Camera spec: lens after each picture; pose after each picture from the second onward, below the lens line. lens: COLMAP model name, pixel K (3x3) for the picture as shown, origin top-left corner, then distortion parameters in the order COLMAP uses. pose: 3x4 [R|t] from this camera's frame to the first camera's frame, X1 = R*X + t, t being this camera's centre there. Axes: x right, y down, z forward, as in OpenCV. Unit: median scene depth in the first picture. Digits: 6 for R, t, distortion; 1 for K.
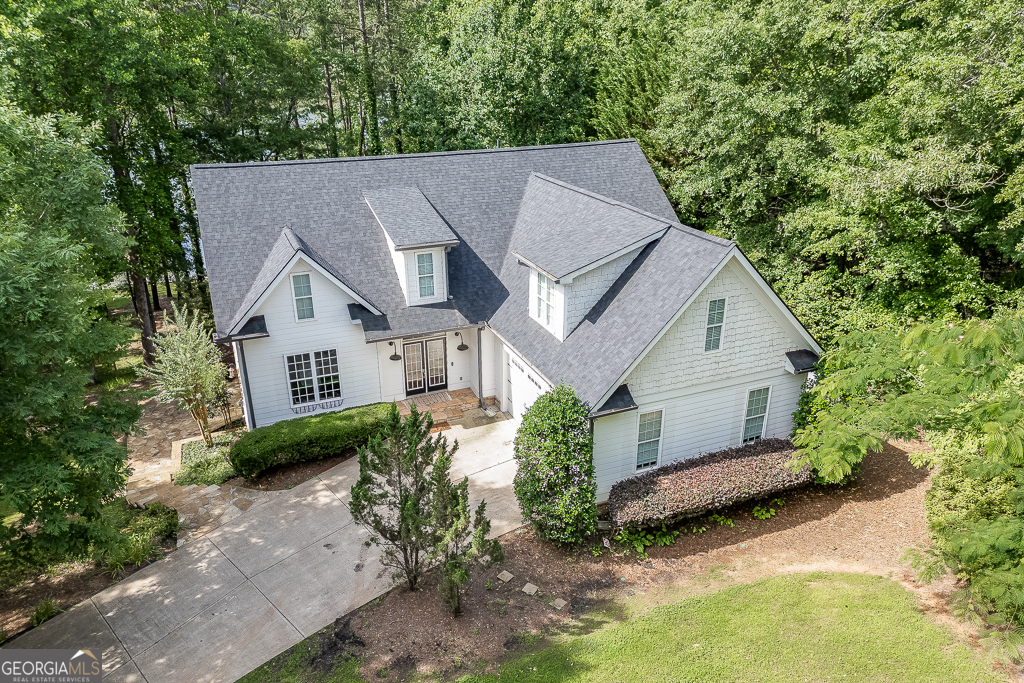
lens RADIAL K [[715.0, 0, 517.3], [0, 715.0, 335.5], [0, 0, 1]] dist [0.065361, -0.002805]
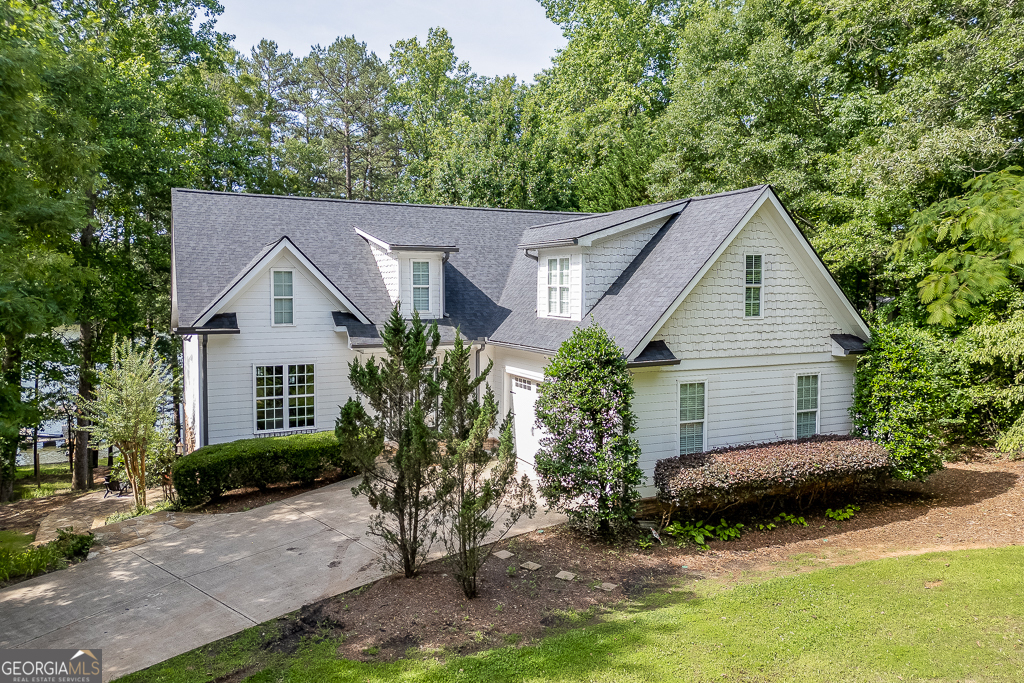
lens RADIAL K [[709.5, 0, 514.8], [0, 709.5, 325.9], [0, 0, 1]] dist [0.049567, -0.003360]
pose [[0.998524, 0.000693, 0.054300, -0.067254], [0.017907, 0.939791, -0.341280, 0.320091], [-0.051267, 0.341749, 0.938392, 0.193574]]
